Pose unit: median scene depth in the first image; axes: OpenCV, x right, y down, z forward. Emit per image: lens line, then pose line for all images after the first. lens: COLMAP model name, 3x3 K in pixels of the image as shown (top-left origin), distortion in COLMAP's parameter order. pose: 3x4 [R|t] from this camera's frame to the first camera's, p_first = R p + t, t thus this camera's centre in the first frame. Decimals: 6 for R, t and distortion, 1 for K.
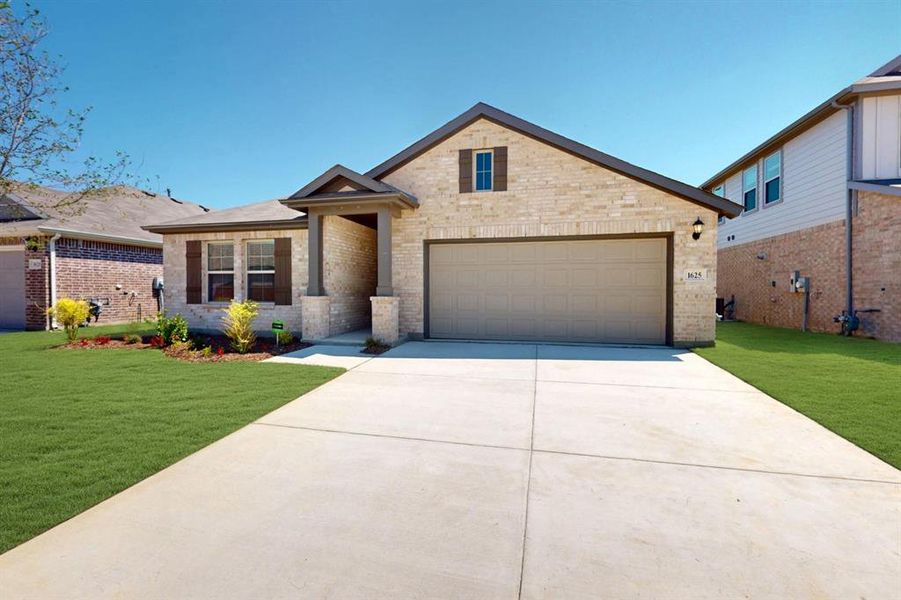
lens RADIAL K [[389.2, 0, 451.7], [0, 389.2, 303.9], [0, 0, 1]] dist [-0.003618, -0.000104]
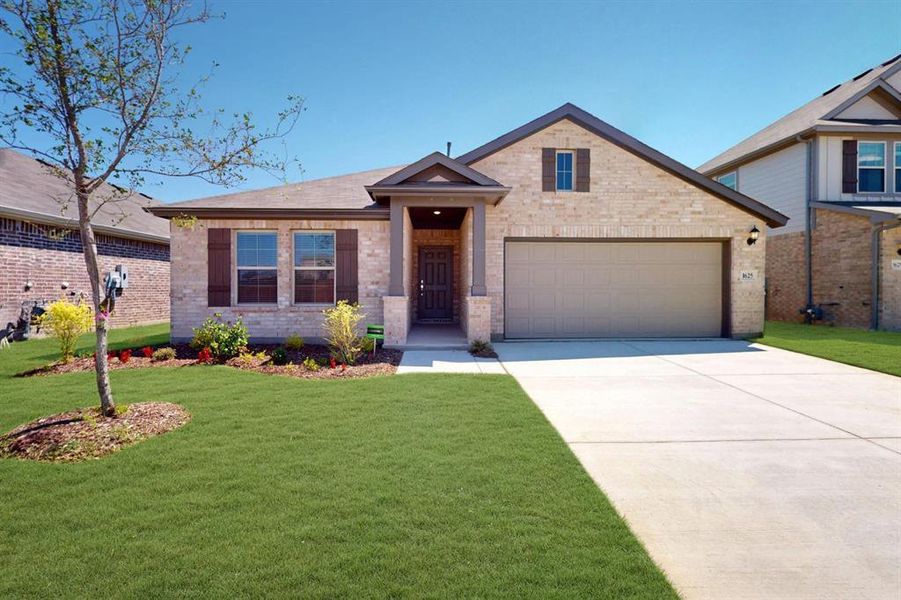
lens RADIAL K [[391.8, 0, 450.5], [0, 391.8, 300.0], [0, 0, 1]] dist [-0.001435, -0.000127]
pose [[0.963650, -0.010420, 0.266964, -0.475845], [0.011023, 0.999939, -0.000760, -0.009122], [-0.266939, 0.003675, 0.963706, 0.100817]]
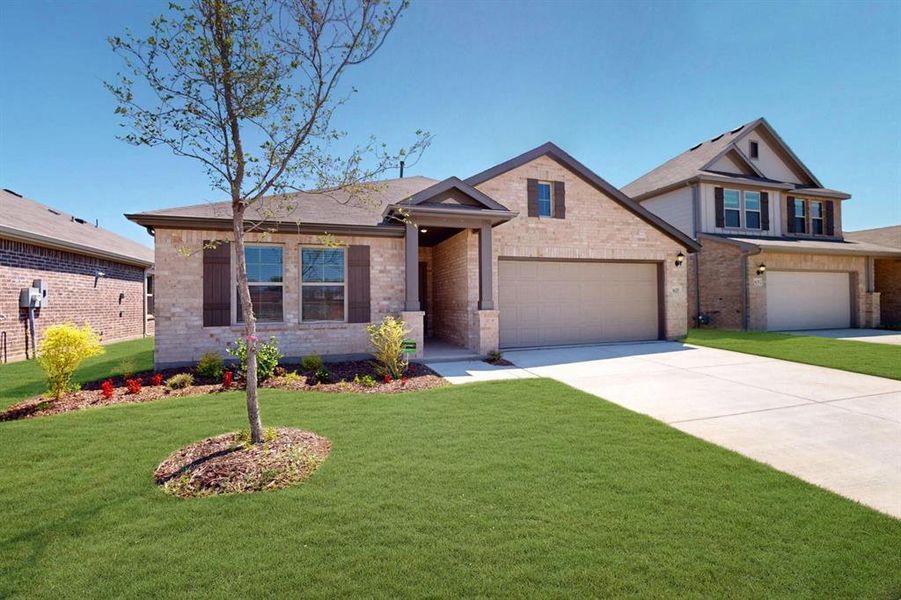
lens RADIAL K [[391.8, 0, 450.5], [0, 391.8, 300.0], [0, 0, 1]] dist [-0.001435, -0.000127]
pose [[0.855904, -0.009485, 0.517048, -0.759888], [0.030386, 0.999027, -0.031974, -0.014425], [-0.516242, 0.043078, 0.855359, 0.159664]]
